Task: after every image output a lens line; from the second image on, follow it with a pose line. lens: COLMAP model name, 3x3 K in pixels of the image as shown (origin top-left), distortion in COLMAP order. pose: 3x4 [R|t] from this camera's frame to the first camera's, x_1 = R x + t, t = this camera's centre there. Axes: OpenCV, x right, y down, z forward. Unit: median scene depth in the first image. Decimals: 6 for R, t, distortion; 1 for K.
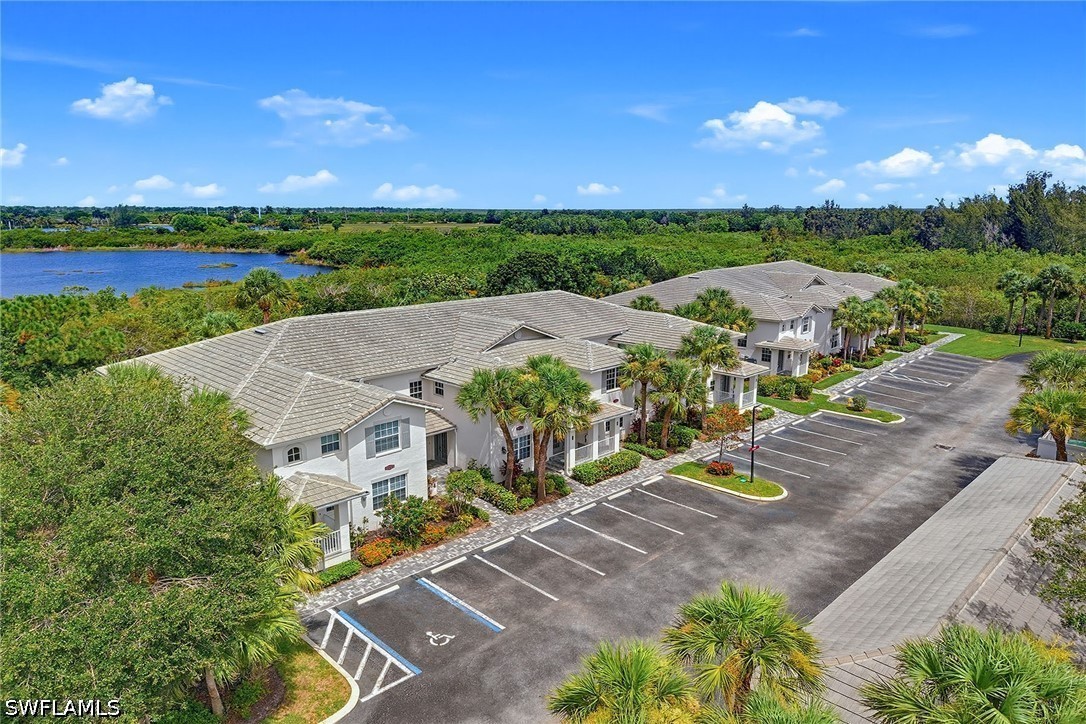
lens RADIAL K [[736.2, 0, 549.5], [0, 736.2, 361.6], [0, 0, 1]] dist [0.029737, -0.034757]
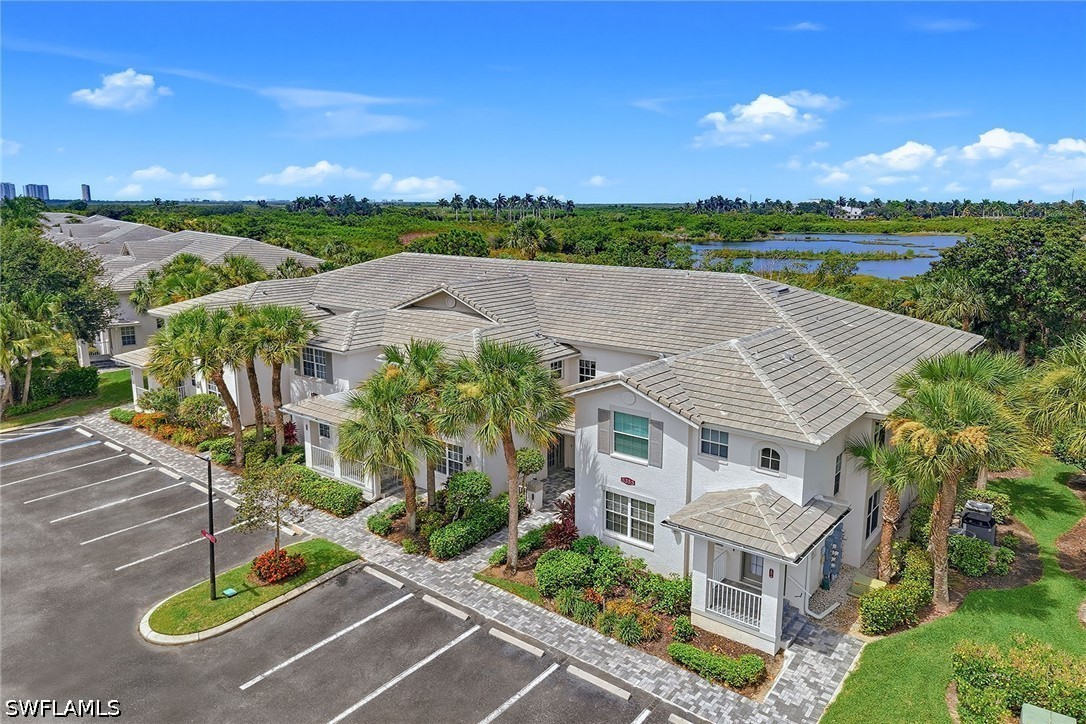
lens RADIAL K [[736.2, 0, 549.5], [0, 736.2, 361.6], [0, 0, 1]] dist [0.029737, -0.034757]
pose [[0.112241, 0.209597, -0.971324, 0.944693], [-0.206984, 0.960991, 0.183449, -0.186395], [0.971884, 0.180459, 0.151246, 1.334844]]
